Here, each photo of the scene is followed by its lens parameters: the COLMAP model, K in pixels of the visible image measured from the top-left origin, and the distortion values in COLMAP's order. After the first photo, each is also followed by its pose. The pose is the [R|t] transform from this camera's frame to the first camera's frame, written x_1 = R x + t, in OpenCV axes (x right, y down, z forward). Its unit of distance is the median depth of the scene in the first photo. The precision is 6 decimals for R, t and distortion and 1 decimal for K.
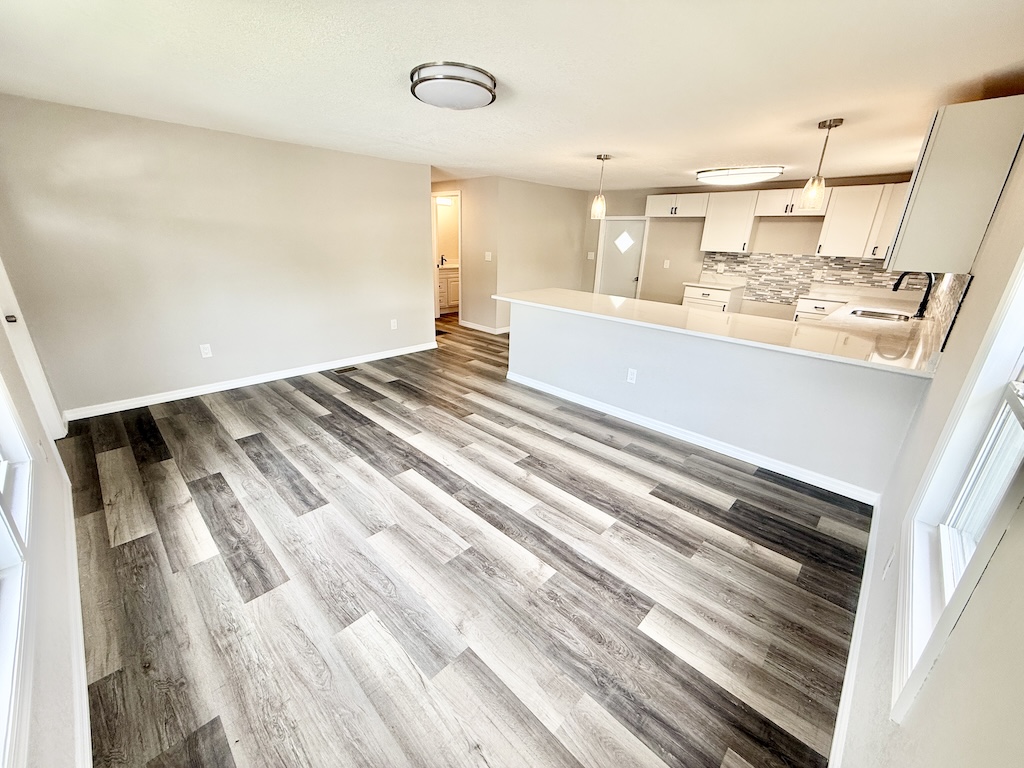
lens RADIAL K [[407.8, 0, 509.8], [0, 407.8, 385.7], [0, 0, 1]] dist [-0.000071, -0.000316]
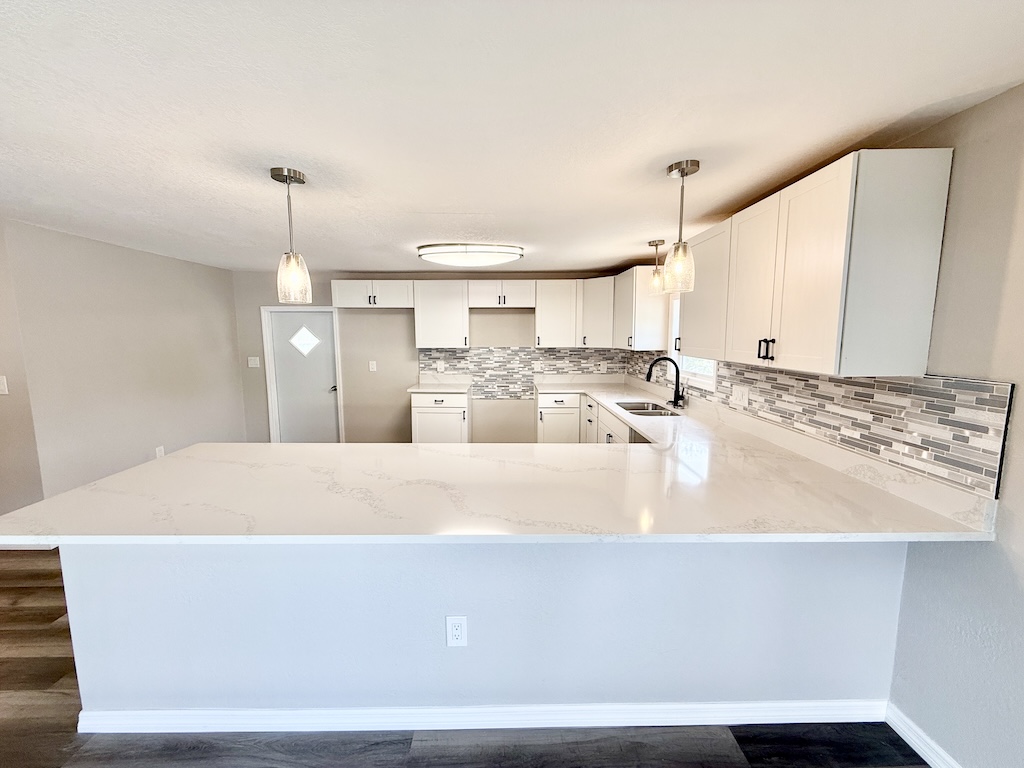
lens RADIAL K [[407.8, 0, 509.8], [0, 407.8, 385.7], [0, 0, 1]] dist [-0.000071, -0.000316]
pose [[0.709729, -0.119019, 0.694348, 0.055988], [0.263536, 0.958918, -0.105004, -0.198919], [-0.653325, 0.257510, 0.711937, 0.514509]]
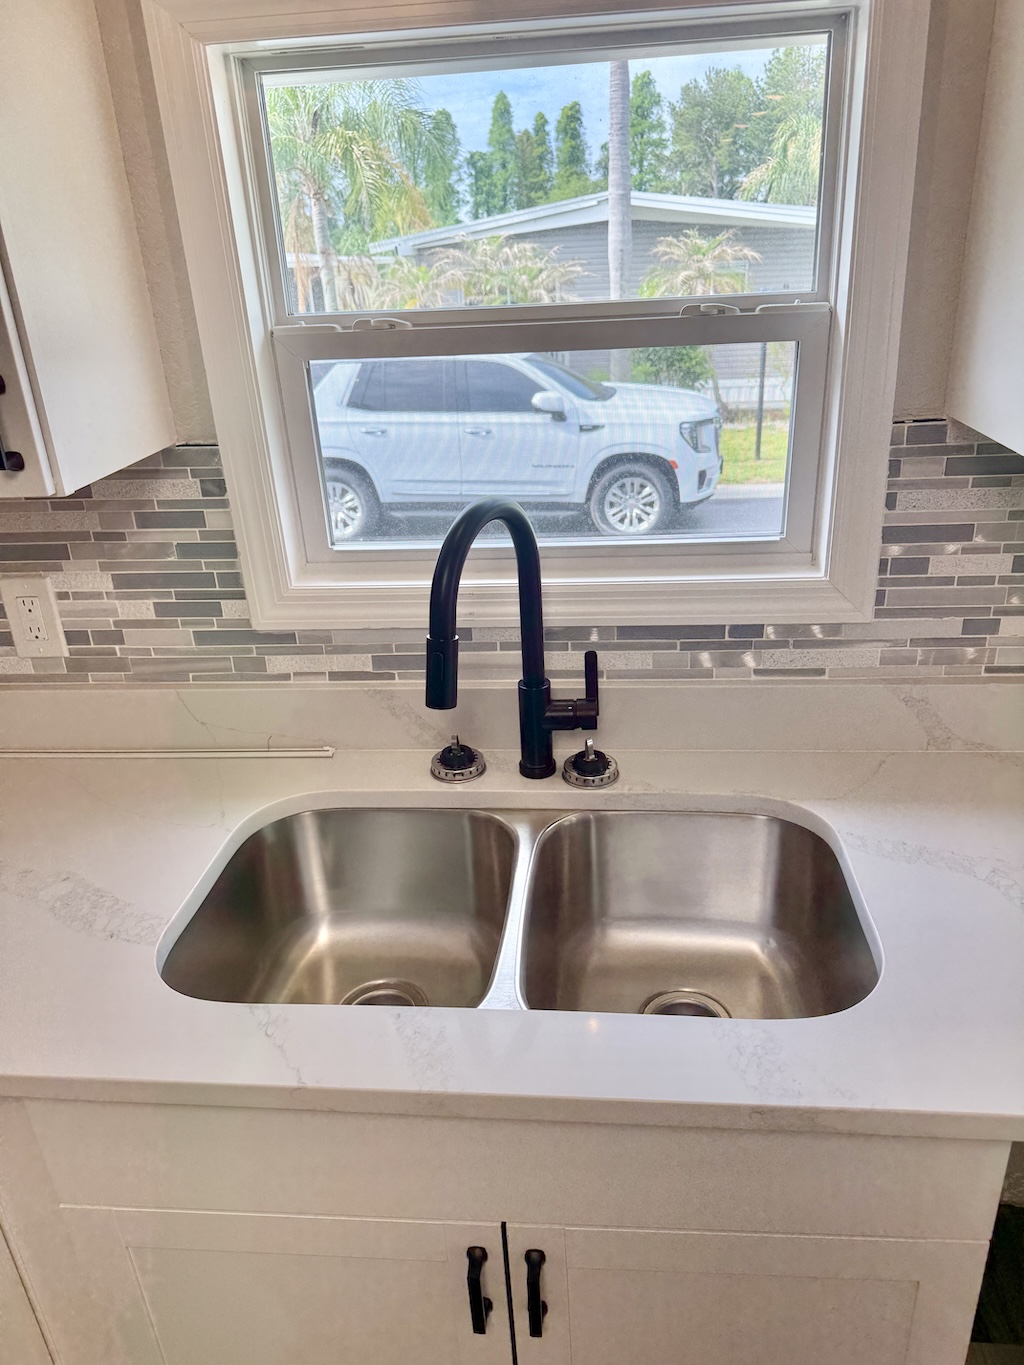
lens RADIAL K [[963.9, 0, 512.0], [0, 963.9, 682.5], [0, 0, 1]] dist [0.000149, -0.000093]
pose [[-0.621029, -0.315593, 0.717443, 0.691463], [0.296262, 0.752925, 0.587650, -0.385082], [-0.725639, 0.577499, -0.374090, 1.041041]]
